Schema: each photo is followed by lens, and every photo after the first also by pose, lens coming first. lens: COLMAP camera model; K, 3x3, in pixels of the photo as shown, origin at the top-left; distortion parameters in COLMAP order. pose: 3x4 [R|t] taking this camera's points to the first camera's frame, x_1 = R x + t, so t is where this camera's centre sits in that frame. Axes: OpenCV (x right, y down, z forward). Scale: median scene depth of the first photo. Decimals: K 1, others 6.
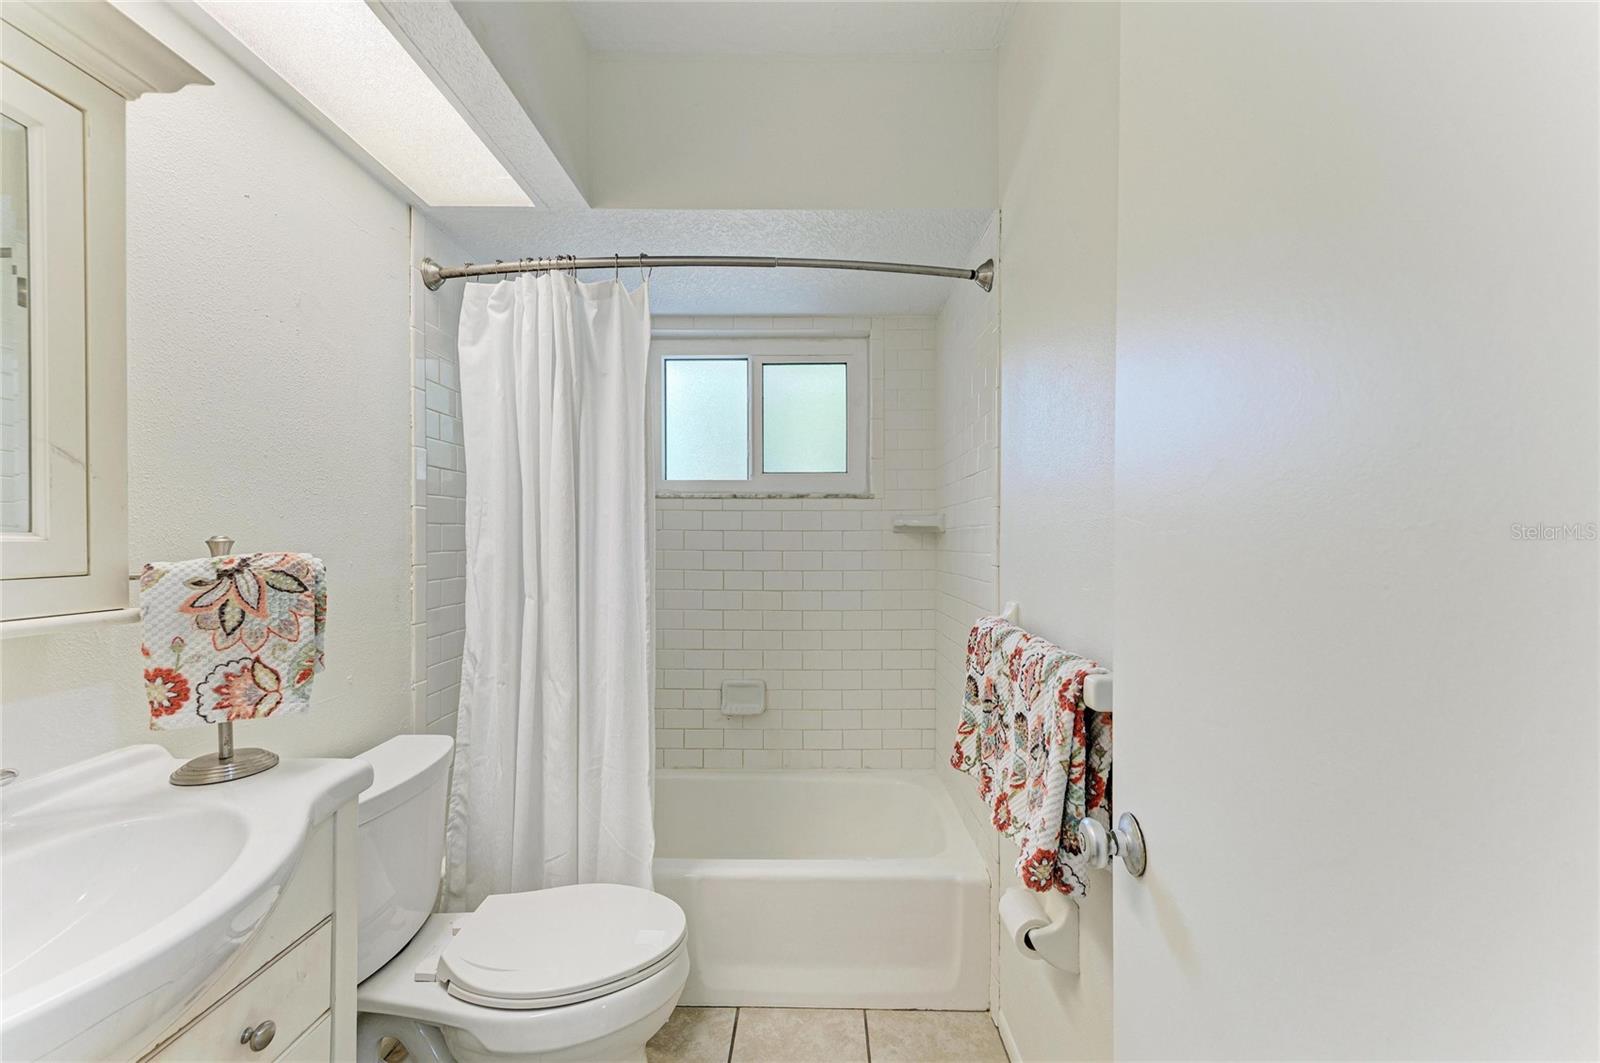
lens RADIAL K [[612.2, 0, 790.1], [0, 612.2, 534.8], [0, 0, 1]] dist [0.019419, -0.005668]
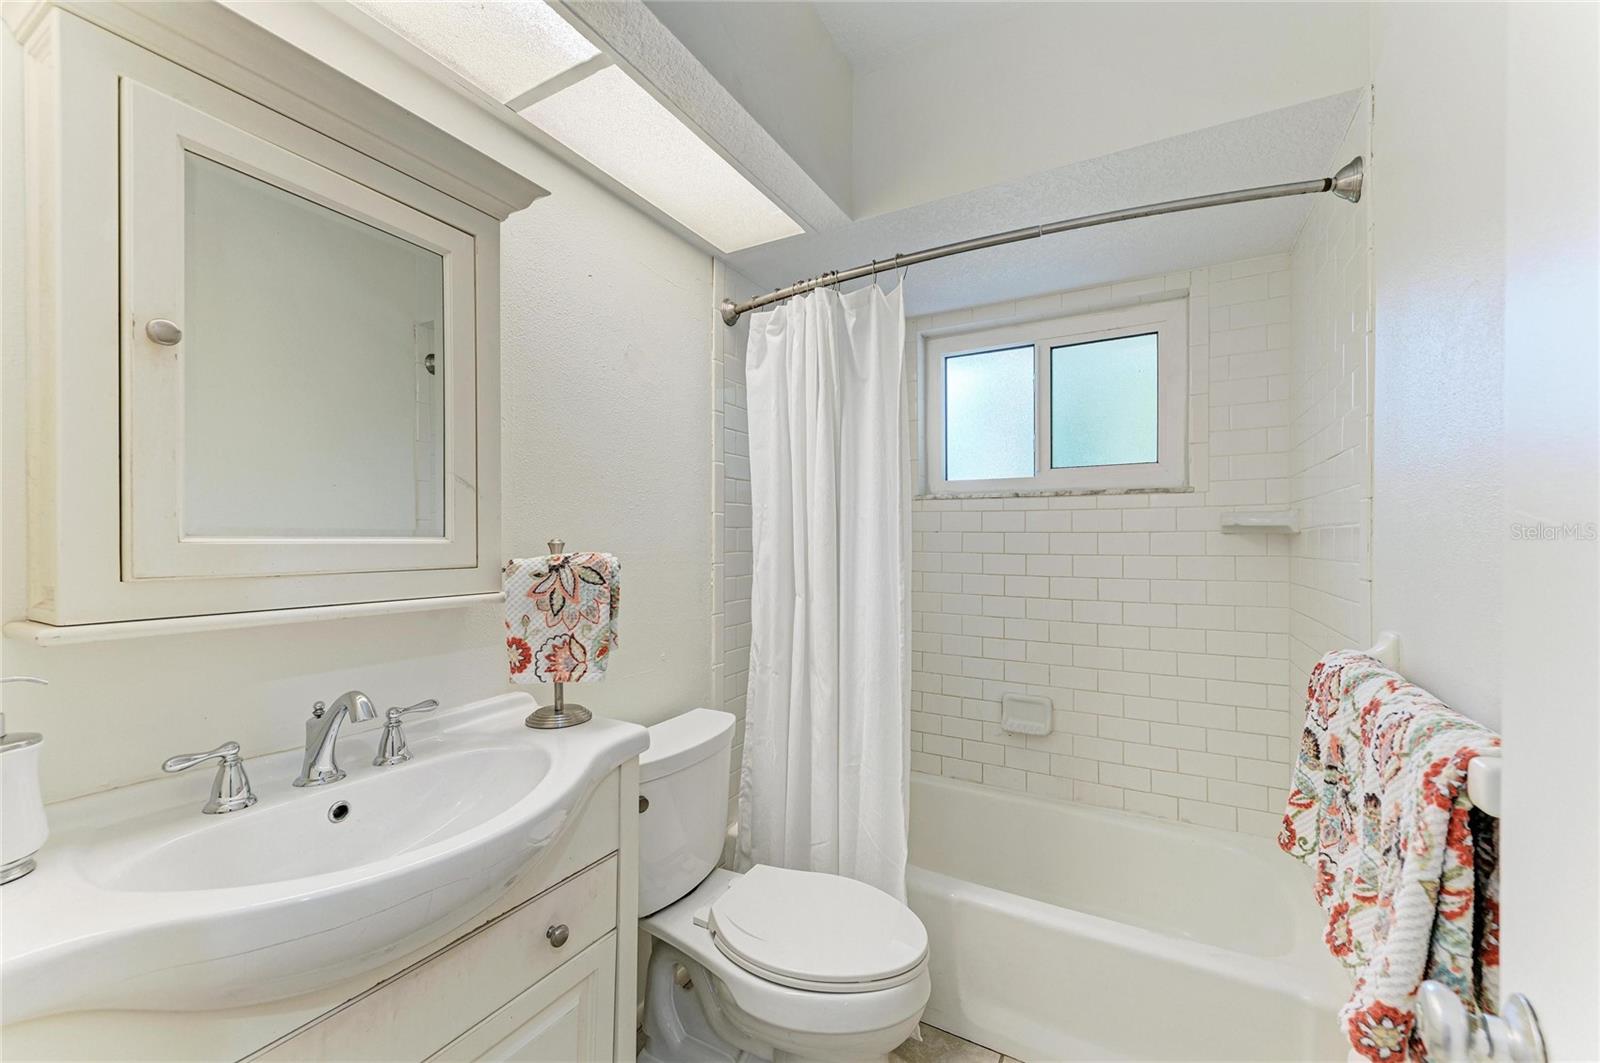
lens RADIAL K [[612.2, 0, 806.3], [0, 612.2, 534.4], [0, 0, 1]] dist [0.019419, -0.005668]
pose [[0.888830, -0.003459, -0.458224, 0.085672], [0.001974, 0.999991, -0.003719, -0.001516], [0.458232, 0.002401, 0.888829, 0.054699]]
